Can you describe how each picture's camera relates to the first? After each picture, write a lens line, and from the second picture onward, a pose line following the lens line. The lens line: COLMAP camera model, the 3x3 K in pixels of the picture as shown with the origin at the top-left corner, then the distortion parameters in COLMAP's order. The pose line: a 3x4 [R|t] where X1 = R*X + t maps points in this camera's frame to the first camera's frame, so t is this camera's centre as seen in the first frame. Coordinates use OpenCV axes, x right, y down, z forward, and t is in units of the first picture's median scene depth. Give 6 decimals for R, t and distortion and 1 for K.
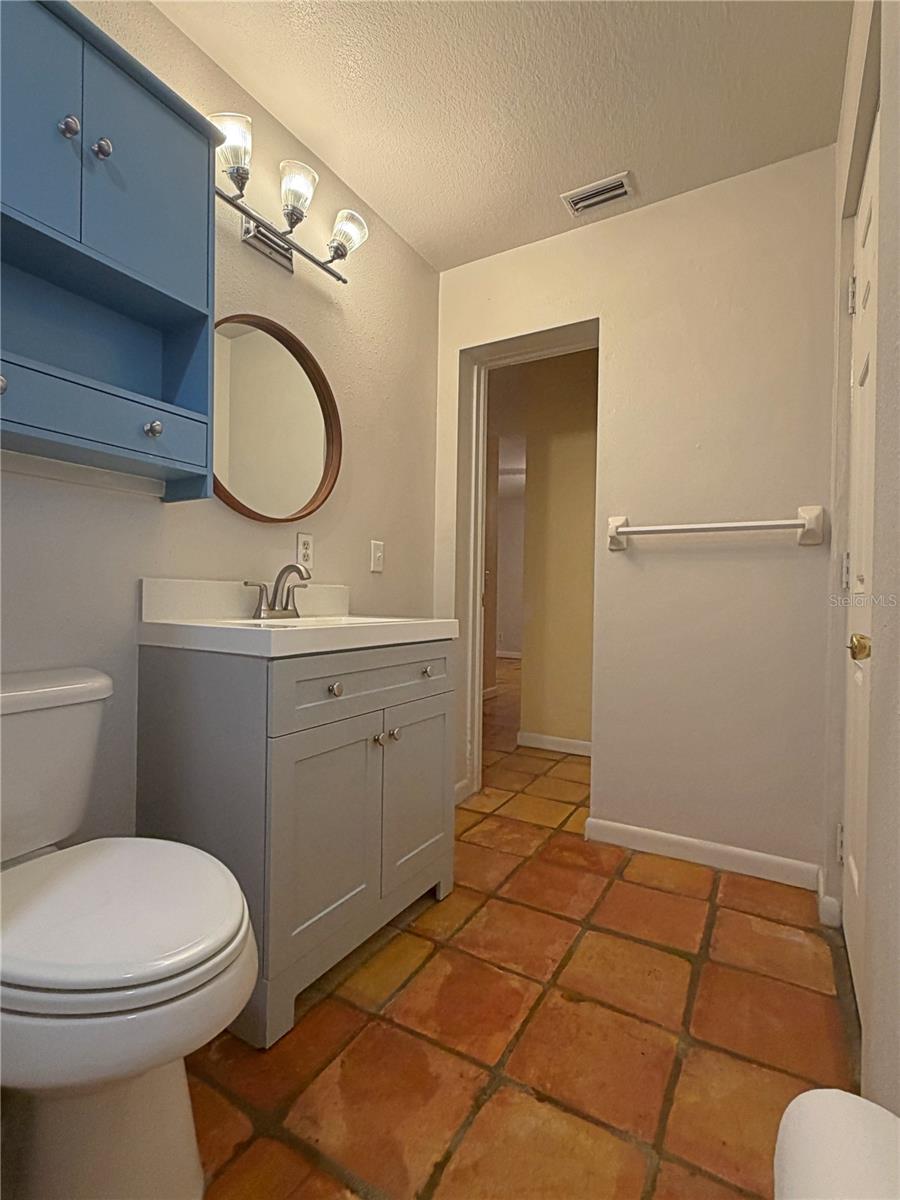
lens RADIAL K [[571.0, 0, 448.4], [0, 571.0, 598.1], [0, 0, 1]] dist [0.003680, -0.000623]
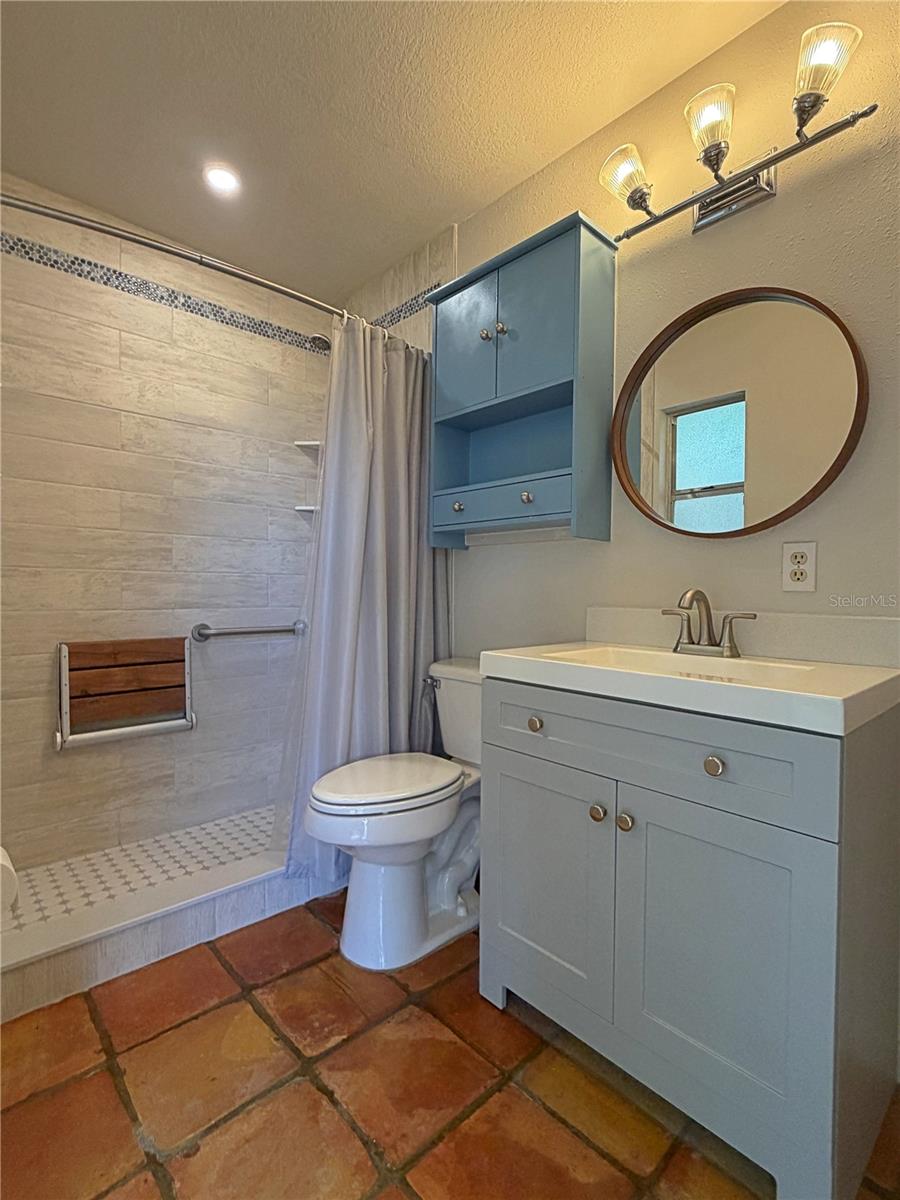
lens RADIAL K [[571.0, 0, 446.4], [0, 571.0, 599.8], [0, 0, 1]] dist [0.003680, -0.000623]
pose [[-0.288841, 0.002091, -0.957375, 0.868893], [-0.019556, 0.999776, 0.008084, -0.062334], [0.957177, 0.021057, -0.288736, 1.261727]]
